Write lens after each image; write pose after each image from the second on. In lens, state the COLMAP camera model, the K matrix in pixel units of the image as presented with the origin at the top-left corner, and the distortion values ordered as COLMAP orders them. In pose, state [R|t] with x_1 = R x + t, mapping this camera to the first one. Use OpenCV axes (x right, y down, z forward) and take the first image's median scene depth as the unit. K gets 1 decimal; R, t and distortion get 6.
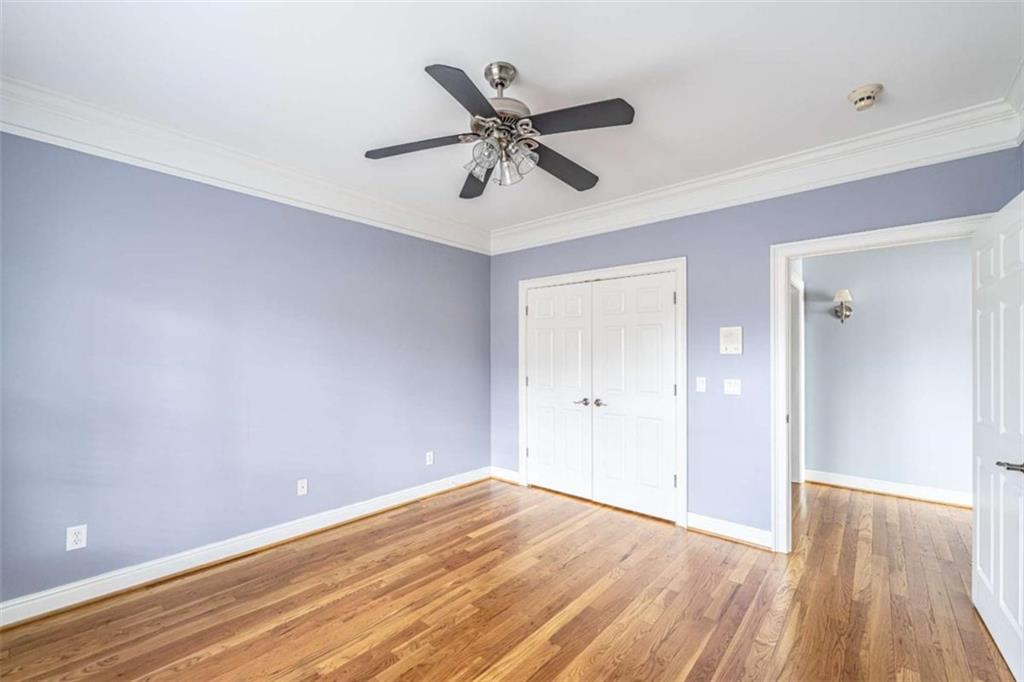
lens RADIAL K [[416.0, 0, 508.8], [0, 416.0, 343.4], [0, 0, 1]] dist [0.002892, -0.000478]
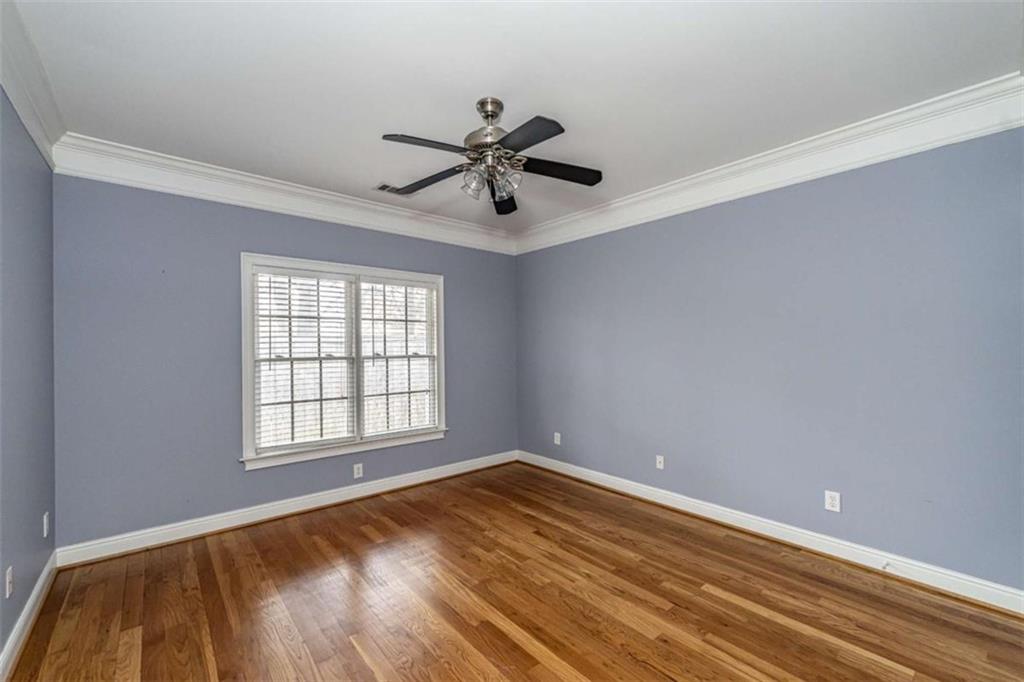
lens RADIAL K [[416.0, 0, 505.9], [0, 416.0, 340.0], [0, 0, 1]] dist [0.002892, -0.000478]
pose [[-0.135024, -0.019186, -0.990657, 0.841686], [0.029992, 0.999275, -0.023441, 0.029645], [0.990388, -0.032877, -0.134351, 0.899003]]
